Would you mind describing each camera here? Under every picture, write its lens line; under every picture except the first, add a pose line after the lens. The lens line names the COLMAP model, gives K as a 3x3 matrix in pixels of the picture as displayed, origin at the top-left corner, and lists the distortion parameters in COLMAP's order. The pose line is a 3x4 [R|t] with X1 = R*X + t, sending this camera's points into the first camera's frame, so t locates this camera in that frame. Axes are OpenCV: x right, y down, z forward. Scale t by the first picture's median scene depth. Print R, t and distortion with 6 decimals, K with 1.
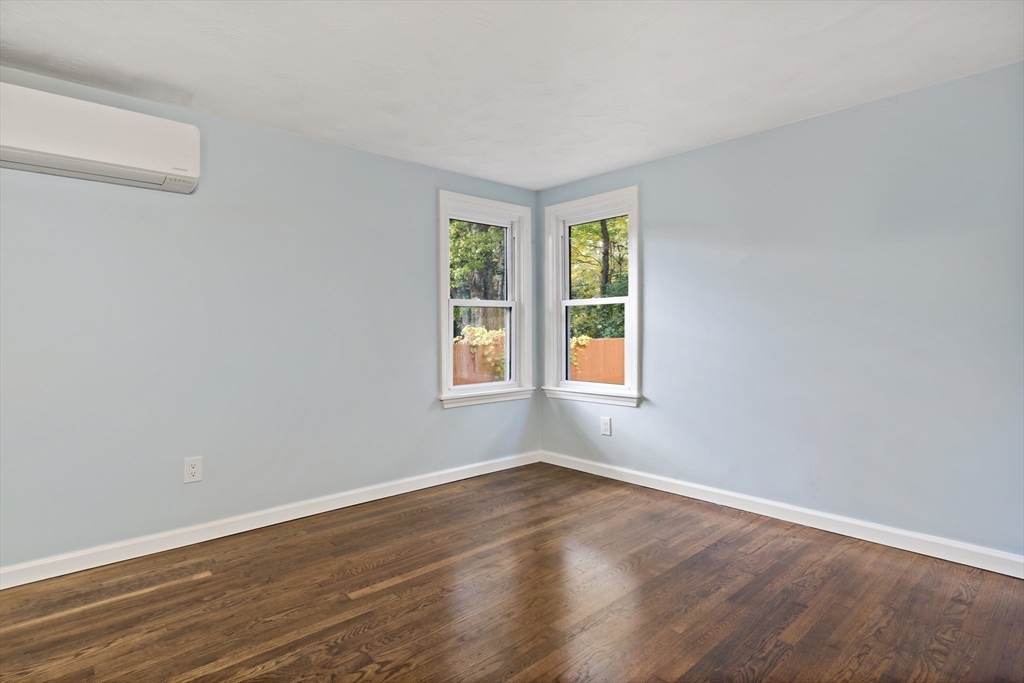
lens RADIAL K [[553.3, 0, 513.4], [0, 553.3, 335.6], [0, 0, 1]] dist [0.001516, -0.000151]
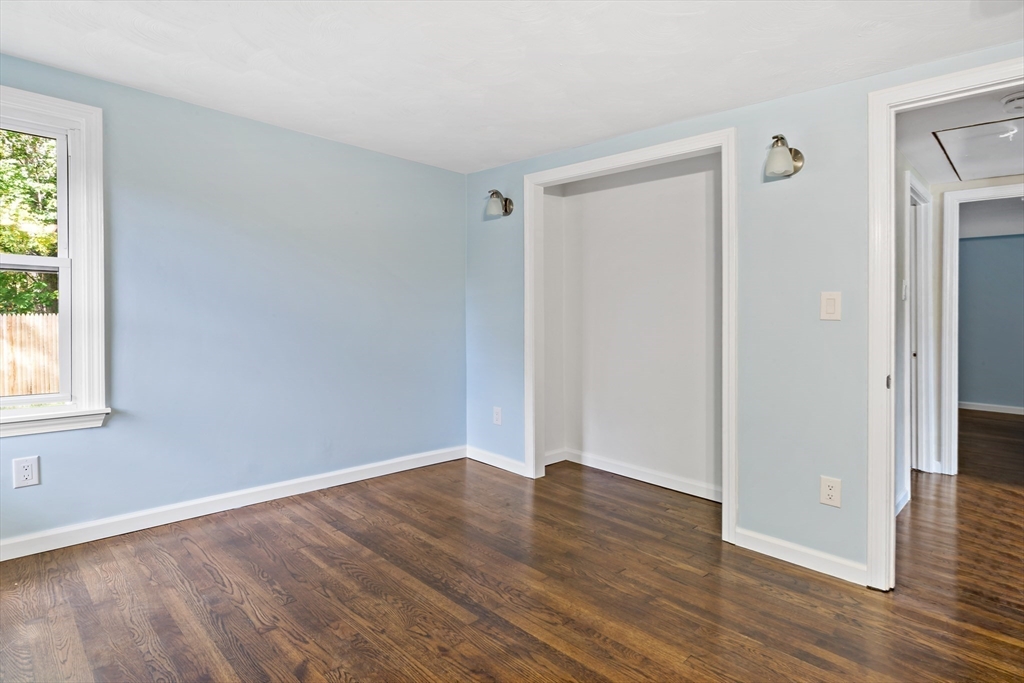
lens RADIAL K [[553.3, 0, 506.1], [0, 553.3, 340.5], [0, 0, 1]] dist [0.001516, -0.000151]
pose [[-0.056515, -0.042012, 0.997517, -0.624270], [-0.005981, 0.999111, 0.041740, -0.013274], [-0.998384, -0.003607, -0.056716, 0.687347]]
